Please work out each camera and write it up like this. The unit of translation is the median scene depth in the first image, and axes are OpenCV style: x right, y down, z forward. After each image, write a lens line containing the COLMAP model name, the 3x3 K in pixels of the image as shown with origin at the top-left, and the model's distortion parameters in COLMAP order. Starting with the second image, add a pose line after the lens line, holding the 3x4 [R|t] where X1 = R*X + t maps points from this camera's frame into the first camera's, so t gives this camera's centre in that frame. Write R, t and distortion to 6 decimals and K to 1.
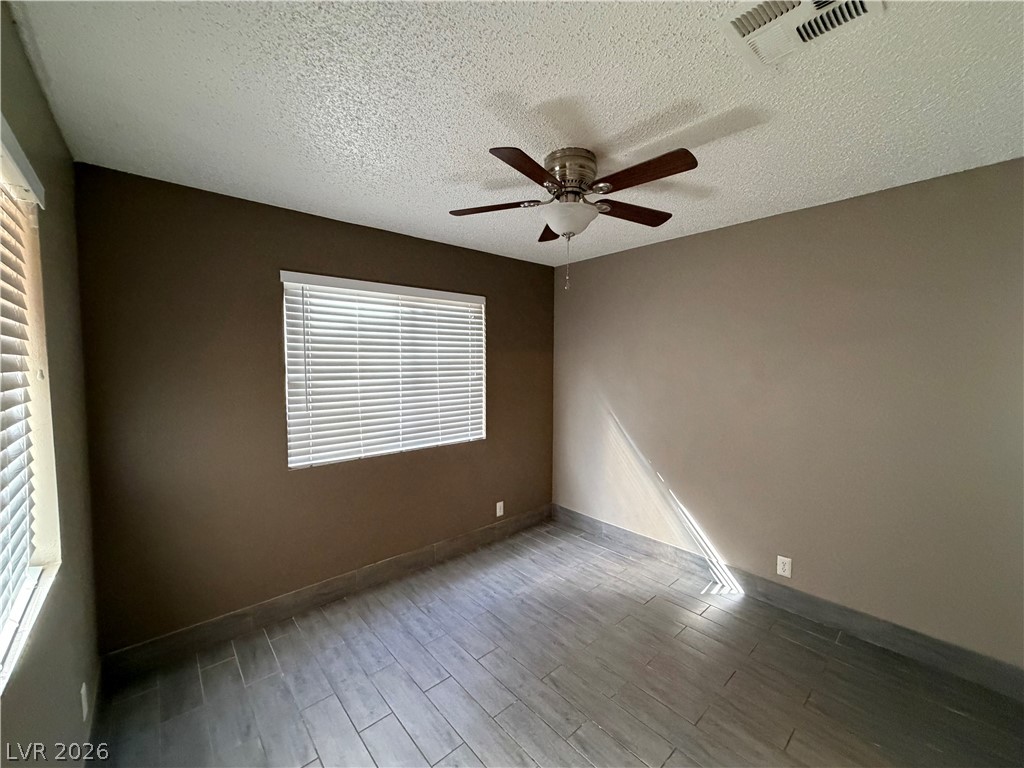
lens RADIAL K [[410.7, 0, 512.2], [0, 410.7, 386.8], [0, 0, 1]] dist [0.001444, -0.000333]
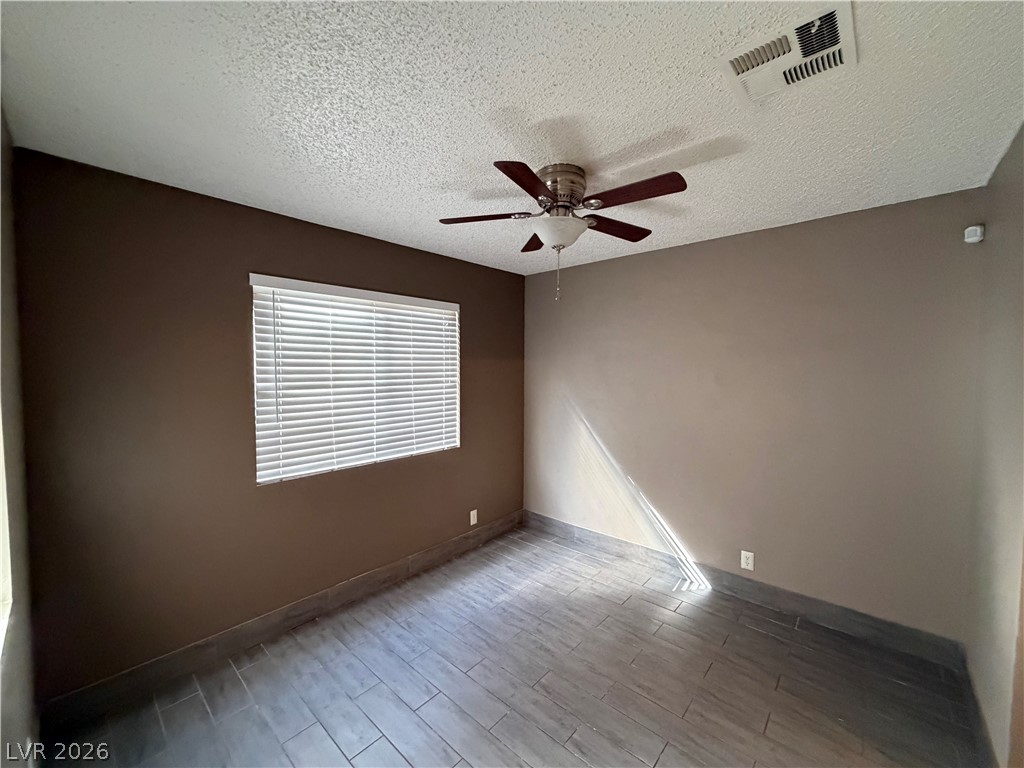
lens RADIAL K [[410.7, 0, 512.9], [0, 410.7, 386.9], [0, 0, 1]] dist [0.001444, -0.000333]
pose [[0.993178, -0.004749, 0.116514, -0.080834], [0.006207, 0.999907, -0.012154, -0.008189], [-0.116446, 0.012794, 0.993115, -0.000822]]
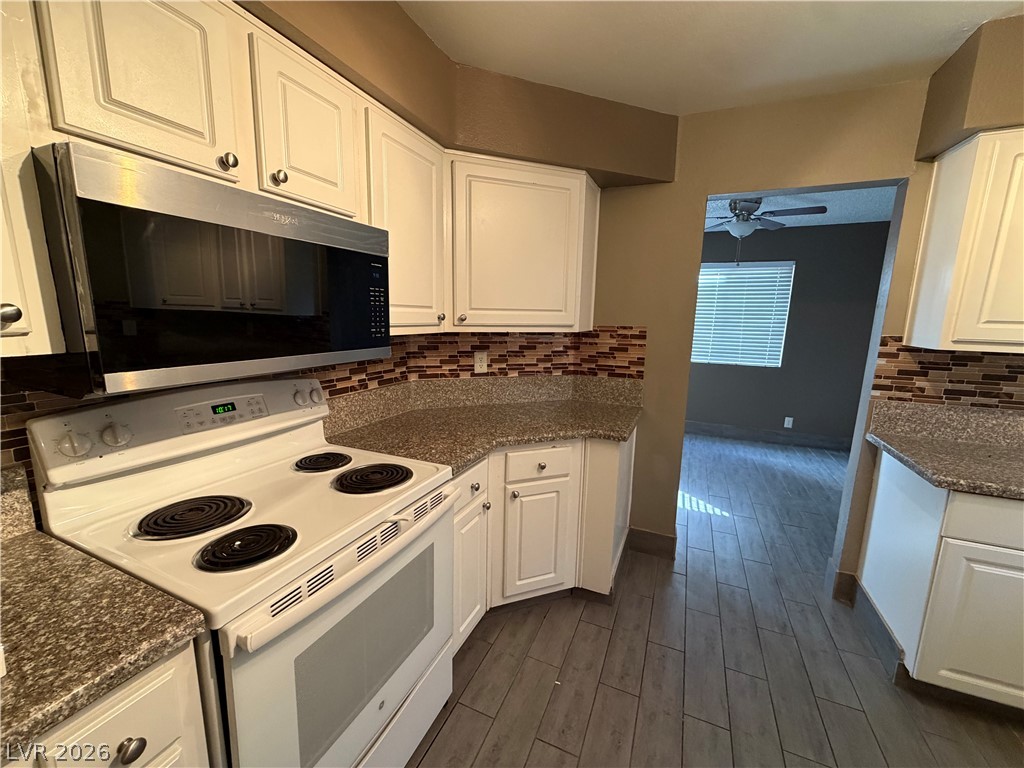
lens RADIAL K [[410.7, 0, 508.8], [0, 410.7, 383.2], [0, 0, 1]] dist [0.001444, -0.000333]
pose [[0.415524, 0.159602, -0.895470, 1.238725], [-0.077793, 0.987114, 0.139838, 0.090035], [0.906249, 0.011555, 0.422586, -0.626442]]
